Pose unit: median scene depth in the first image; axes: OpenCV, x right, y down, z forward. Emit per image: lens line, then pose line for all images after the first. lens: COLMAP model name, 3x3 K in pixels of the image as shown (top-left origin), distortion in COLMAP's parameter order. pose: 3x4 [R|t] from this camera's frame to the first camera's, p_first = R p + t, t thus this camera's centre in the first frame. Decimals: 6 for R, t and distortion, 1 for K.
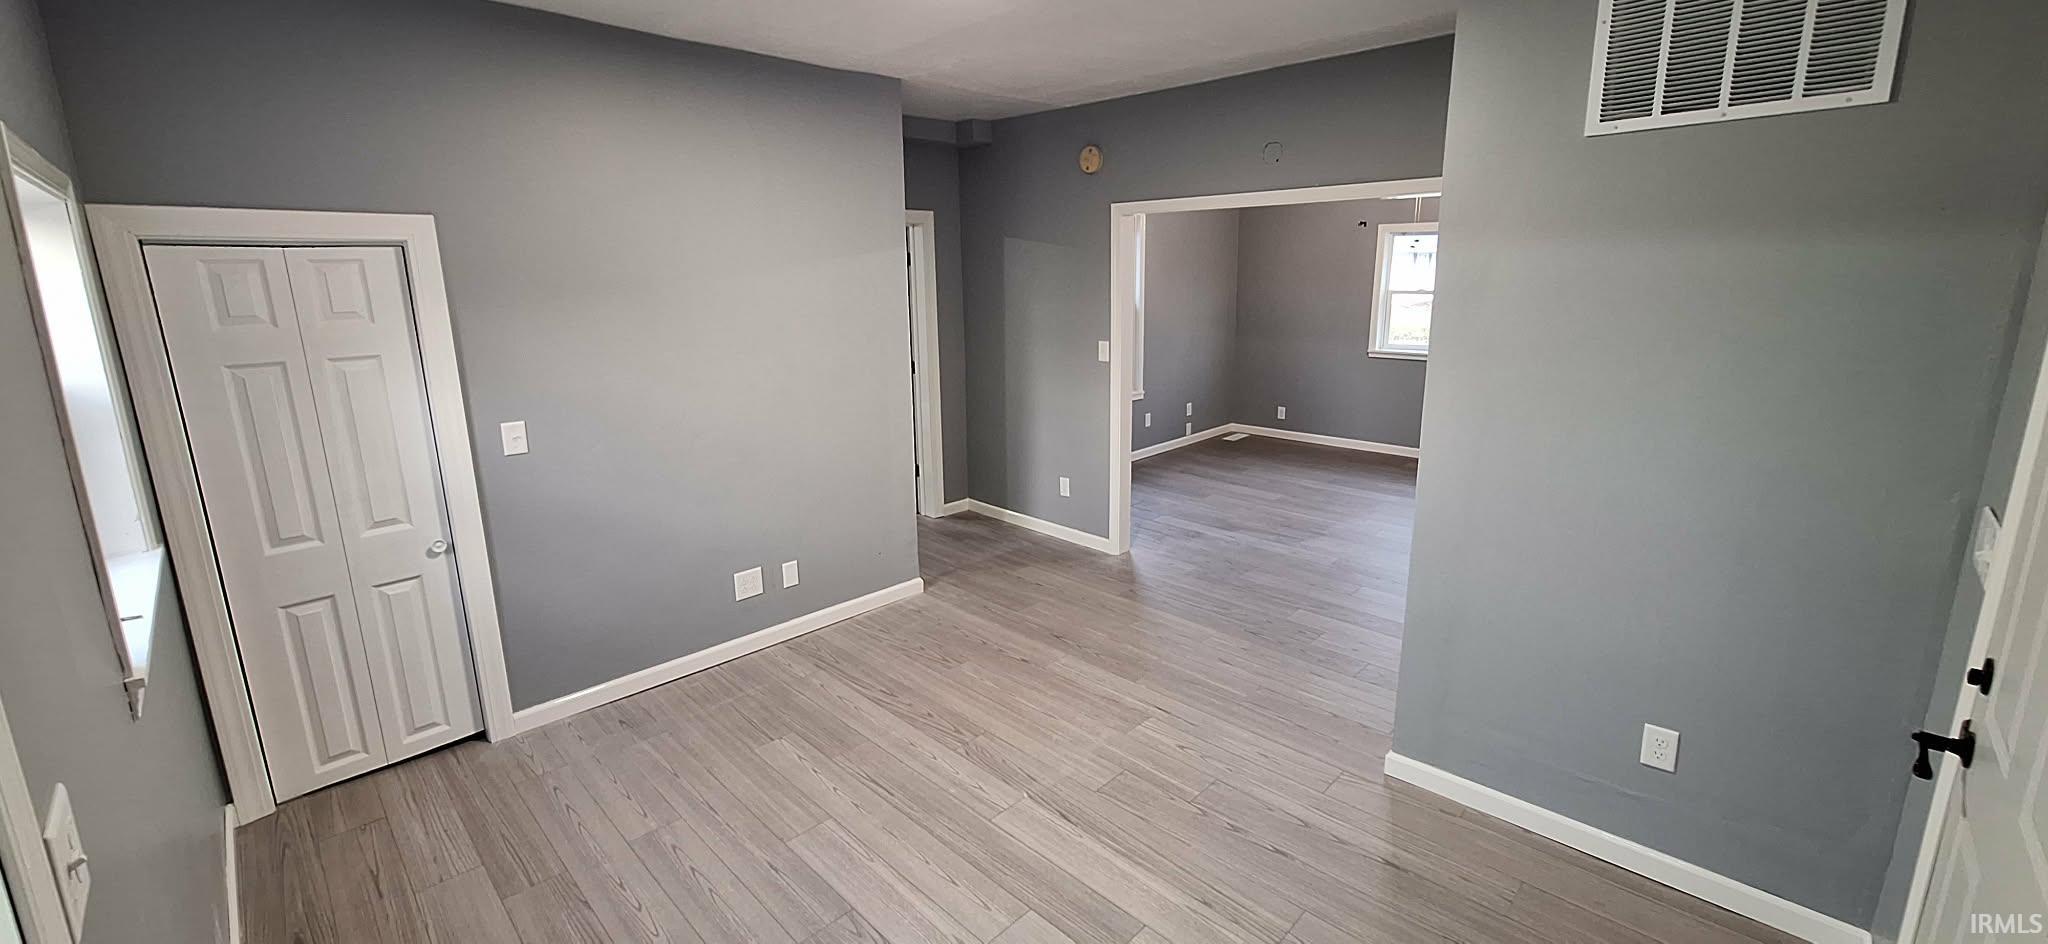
lens RADIAL K [[802.2, 0, 1016.7], [0, 802.2, 442.6], [0, 0, 1]] dist [-0.000800, 0.000037]
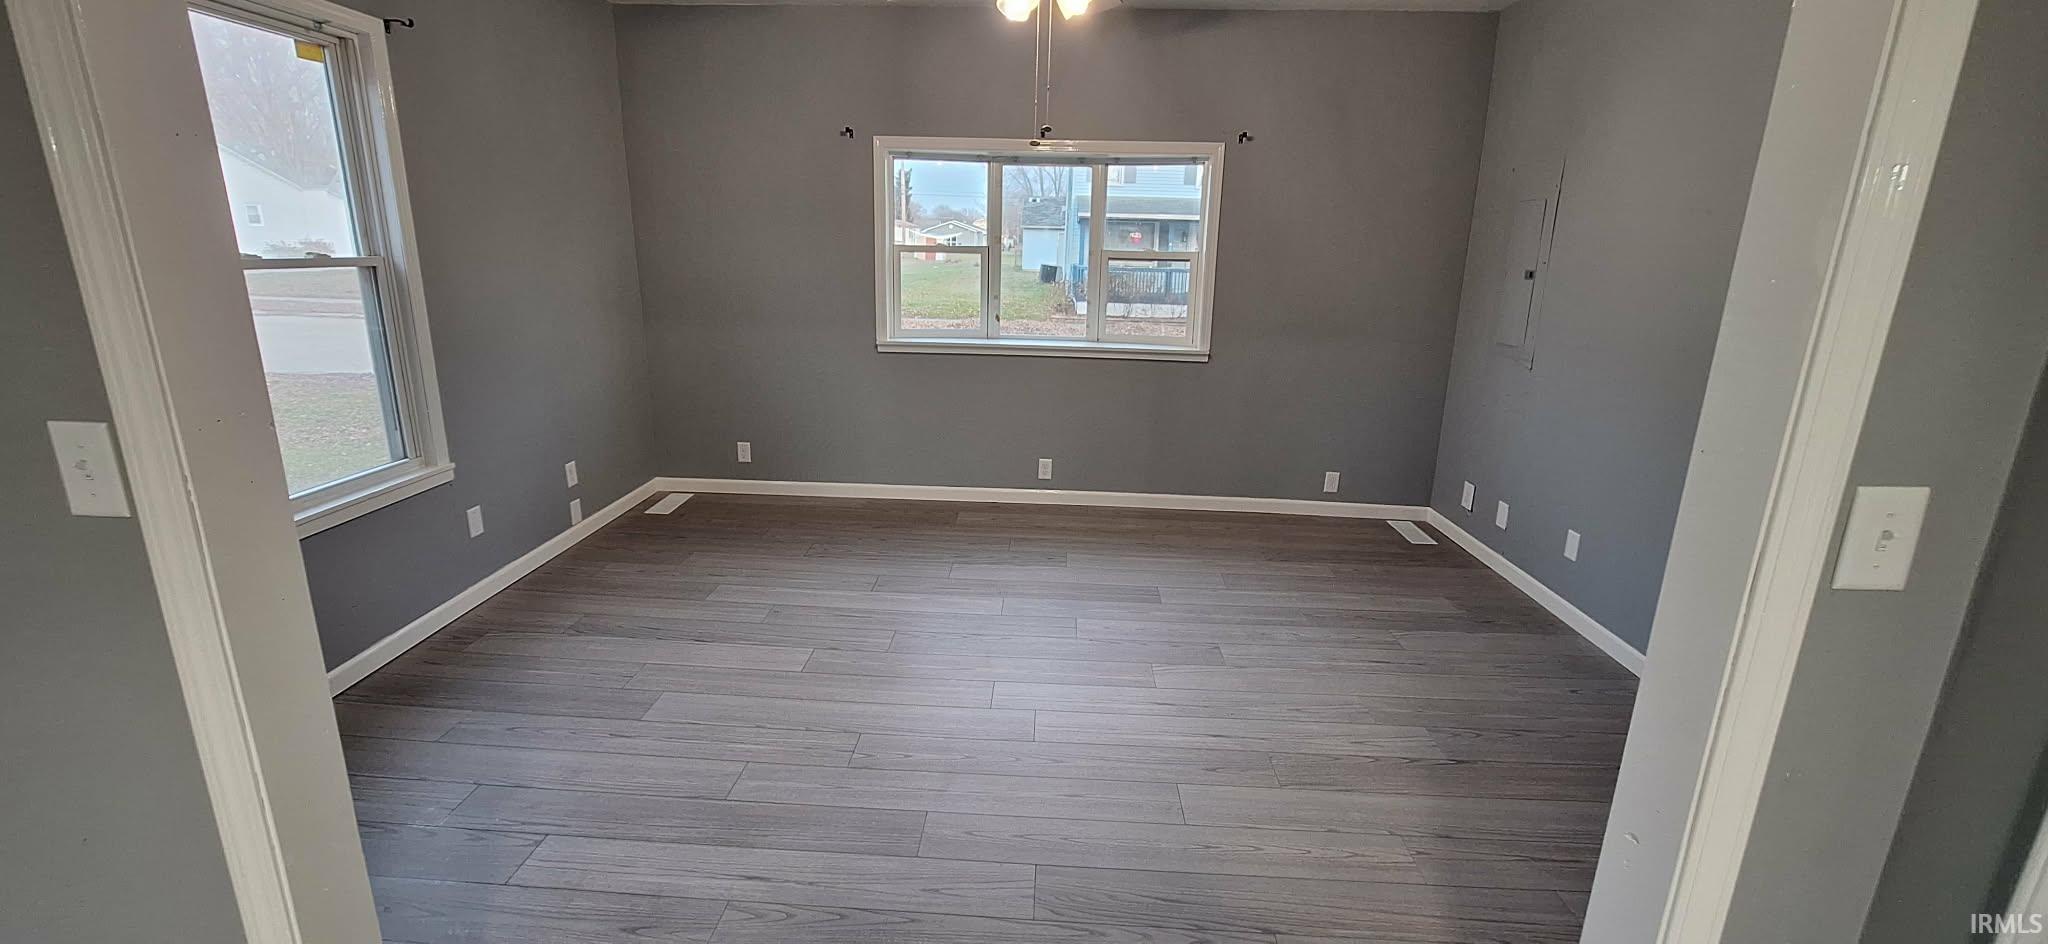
lens RADIAL K [[802.2, 0, 1016.7], [0, 802.2, 442.6], [0, 0, 1]] dist [-0.000800, 0.000037]
pose [[0.741796, -0.130327, 0.657840, 0.098205], [0.105365, 0.991401, 0.077598, -0.074367], [-0.662297, 0.011751, 0.749149, 0.458052]]
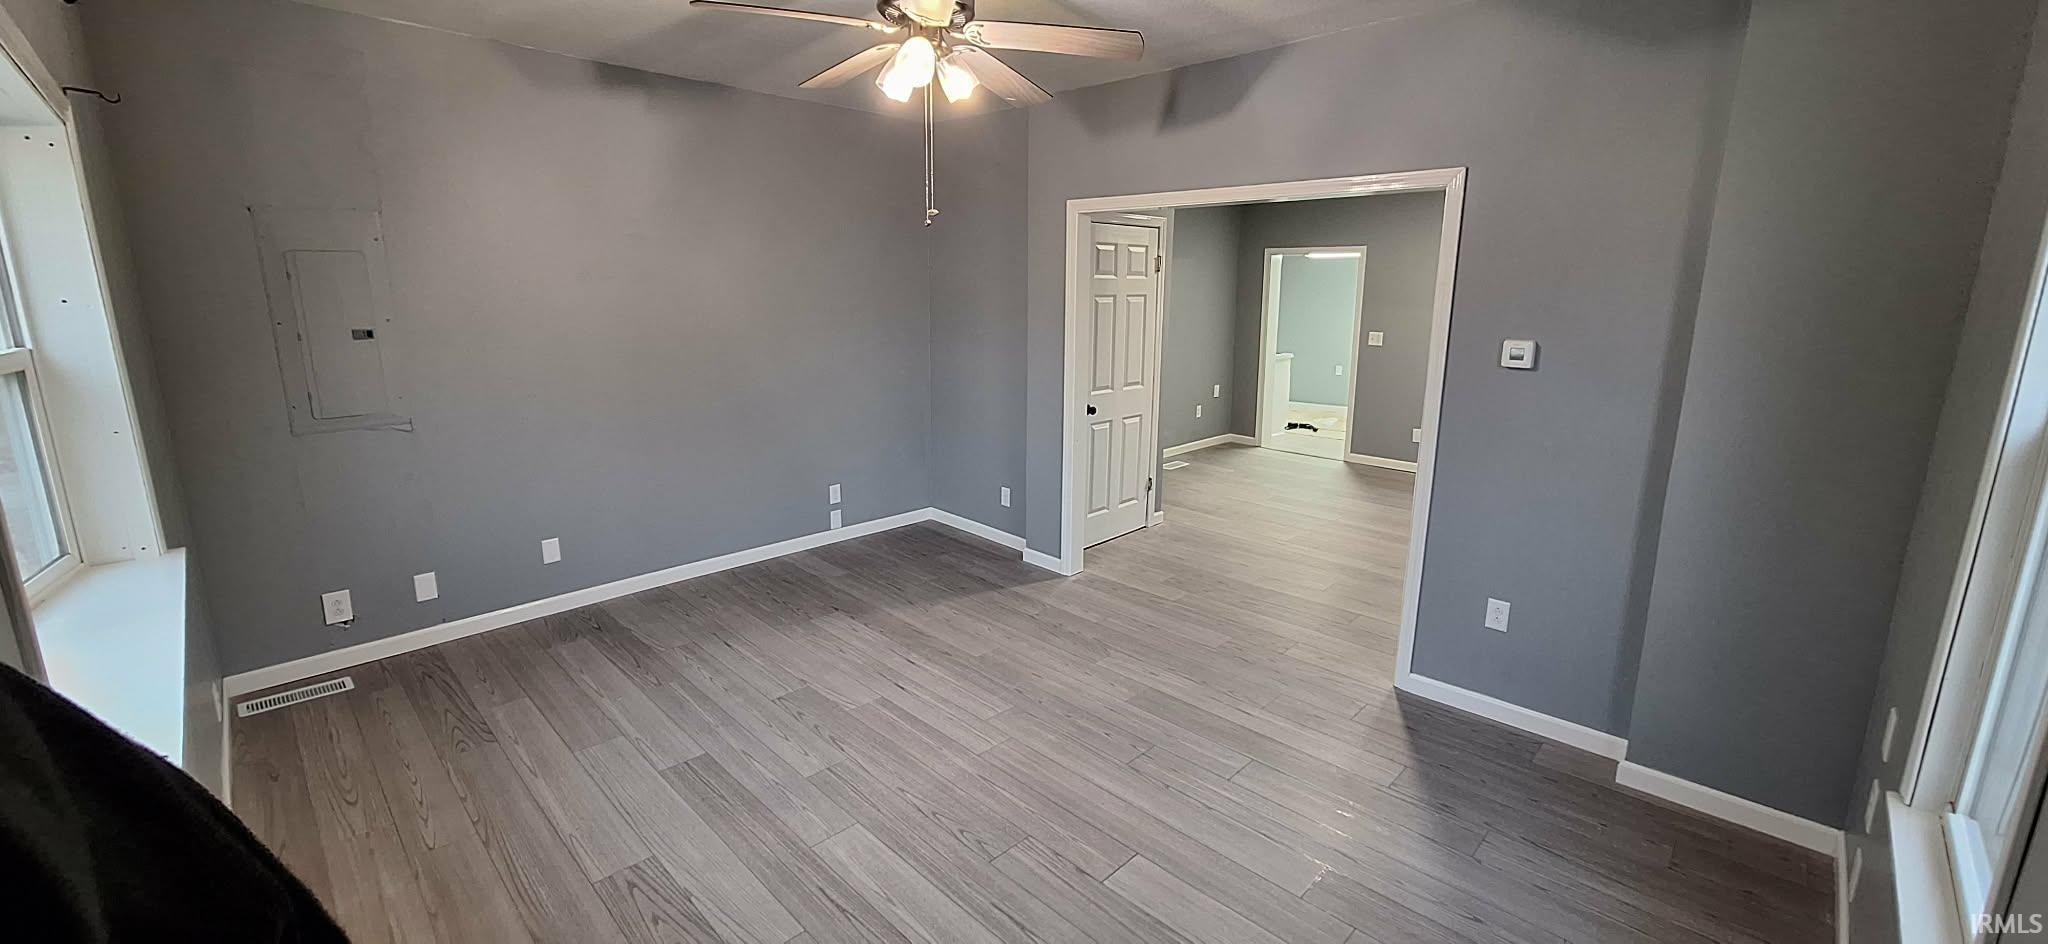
lens RADIAL K [[802.2, 0, 1016.7], [0, 802.2, 442.6], [0, 0, 1]] dist [-0.000800, 0.000037]
pose [[-0.999902, 0.013159, -0.004687, 0.318116], [0.010273, 0.920101, 0.391547, -0.224852], [0.009465, 0.391461, -0.920146, 1.071985]]
